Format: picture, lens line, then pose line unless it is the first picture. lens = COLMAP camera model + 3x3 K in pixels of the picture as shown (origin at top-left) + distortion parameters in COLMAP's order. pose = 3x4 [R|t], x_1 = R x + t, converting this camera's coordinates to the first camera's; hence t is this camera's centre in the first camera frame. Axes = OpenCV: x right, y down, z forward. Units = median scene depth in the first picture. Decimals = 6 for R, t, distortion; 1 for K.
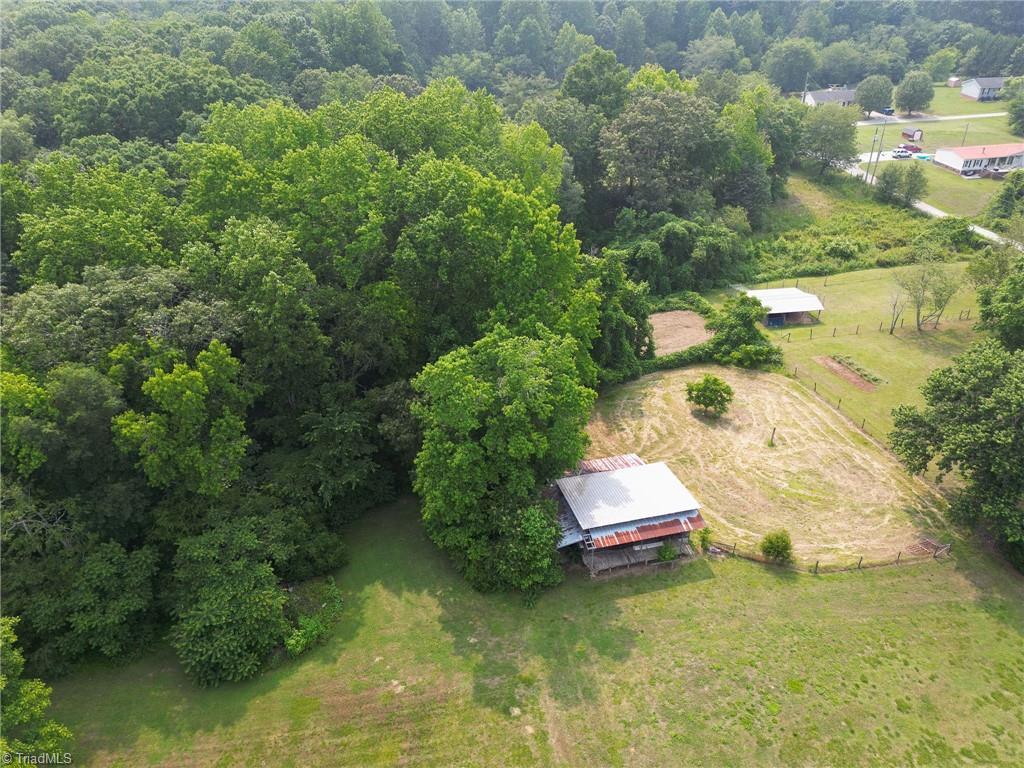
lens RADIAL K [[712.3, 0, 512.0], [0, 712.3, 384.0], [0, 0, 1]] dist [0.060304, -0.053747]
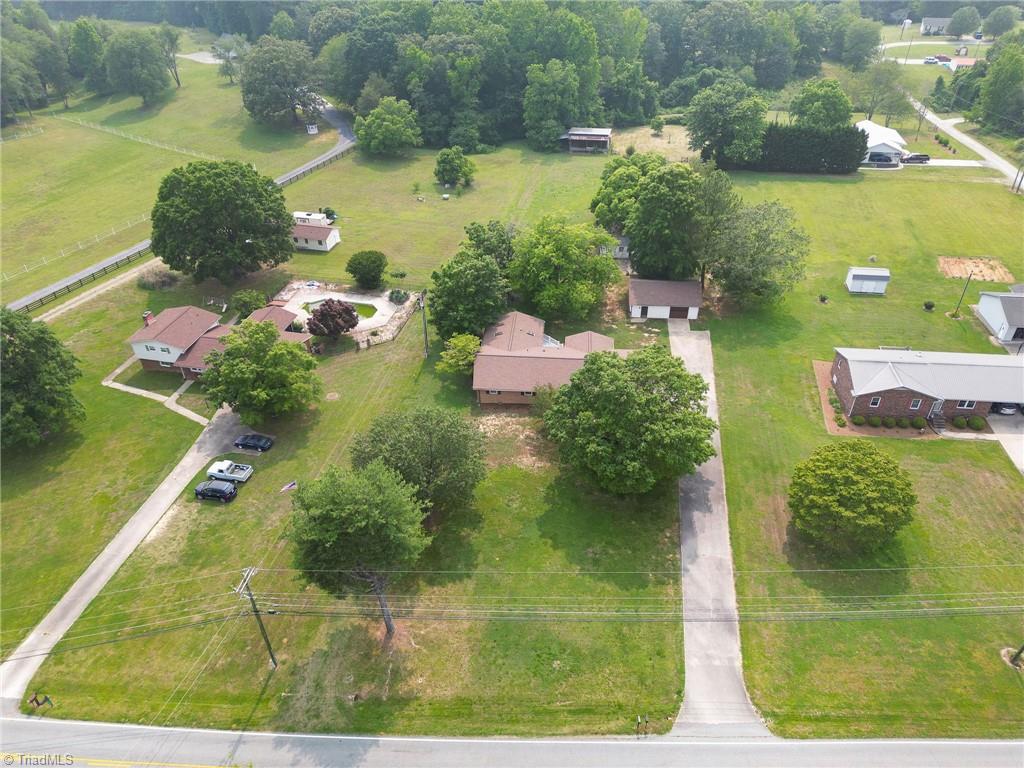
lens RADIAL K [[712.3, 0, 512.0], [0, 712.3, 384.0], [0, 0, 1]] dist [0.060304, -0.053747]
pose [[0.907813, 0.243529, -0.341422, 1.259350], [-0.215899, 0.969338, 0.117350, 0.992634], [0.359532, -0.032819, 0.932556, -2.126710]]
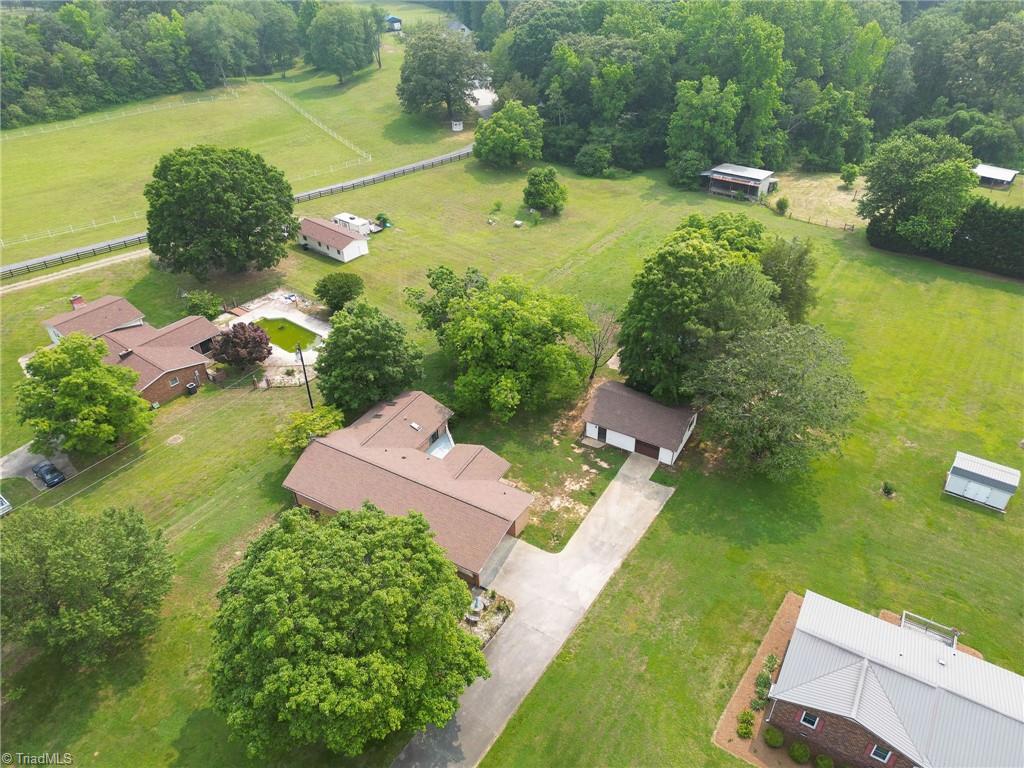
lens RADIAL K [[712.3, 0, 512.0], [0, 712.3, 384.0], [0, 0, 1]] dist [0.060304, -0.053747]
pose [[0.646706, 0.445590, -0.619048, 1.595416], [-0.395638, 0.889859, 0.227205, 0.600253], [0.652106, 0.097984, 0.751770, -1.313167]]
